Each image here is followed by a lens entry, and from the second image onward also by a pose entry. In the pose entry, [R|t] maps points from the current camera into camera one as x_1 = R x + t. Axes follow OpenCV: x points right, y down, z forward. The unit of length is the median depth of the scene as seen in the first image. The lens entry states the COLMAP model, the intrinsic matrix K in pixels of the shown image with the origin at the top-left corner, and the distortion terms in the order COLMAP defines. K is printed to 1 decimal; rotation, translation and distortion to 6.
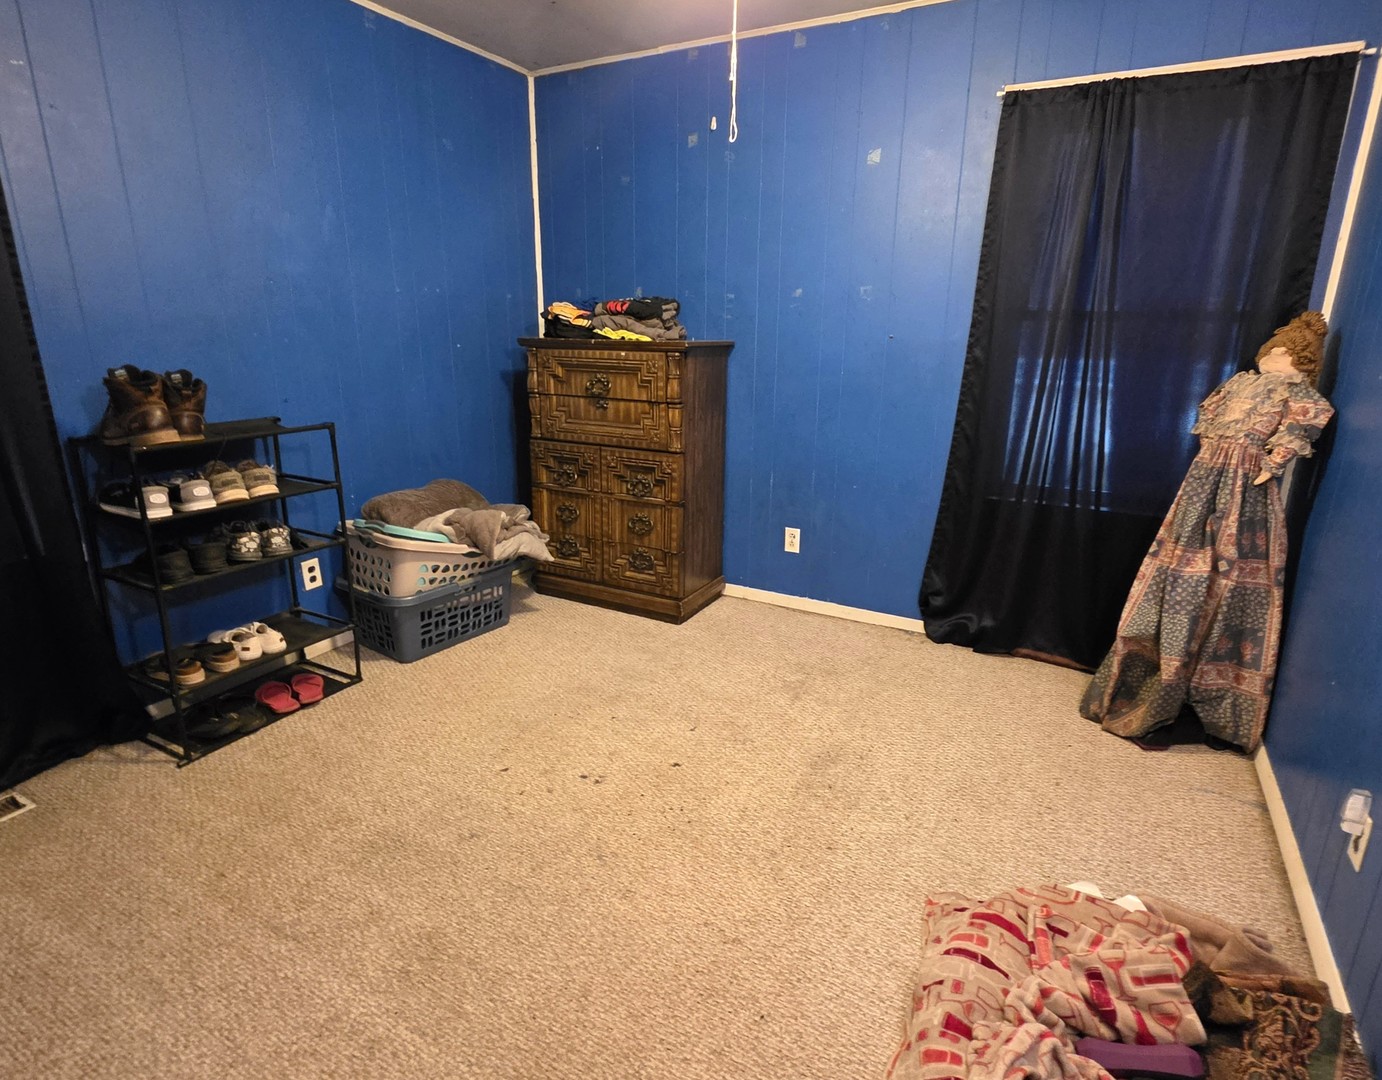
lens RADIAL K [[748.1, 0, 691.0], [0, 748.1, 540.0], [0, 0, 1]] dist [0.000270, -0.000057]
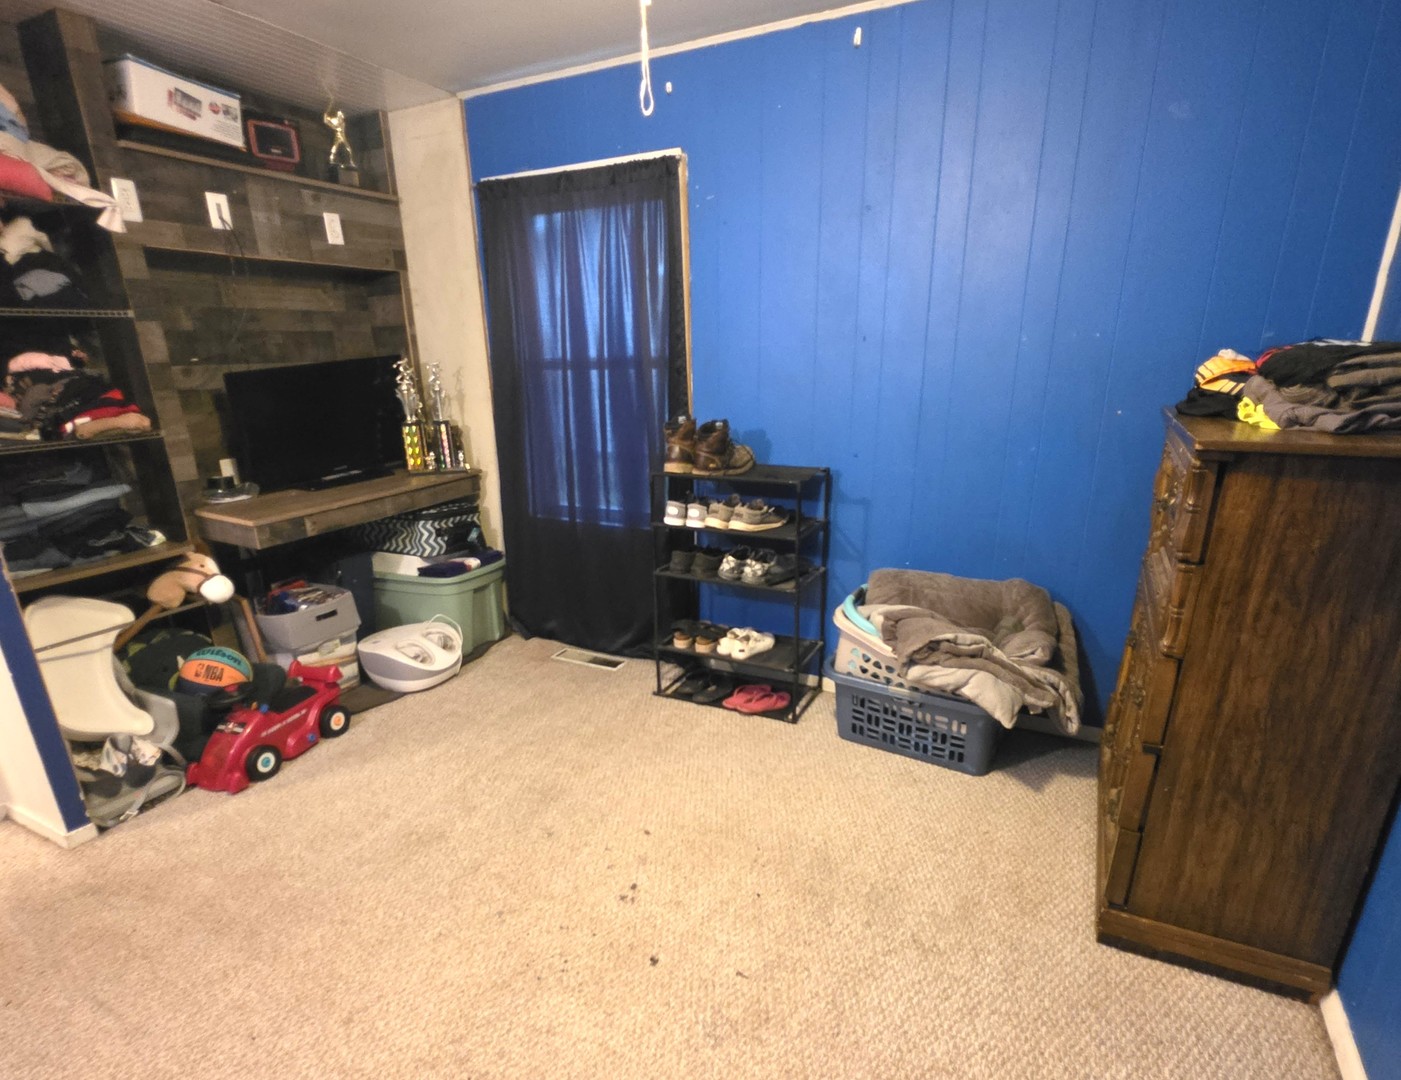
lens RADIAL K [[749.2, 0, 698.5], [0, 749.2, 615.7], [0, 0, 1]] dist [0.001462, -0.000251]
pose [[0.028276, 0.326746, -0.944689, 0.532478], [-0.261719, 0.914519, 0.308477, -0.255301], [0.964730, 0.238521, 0.111375, 0.751083]]
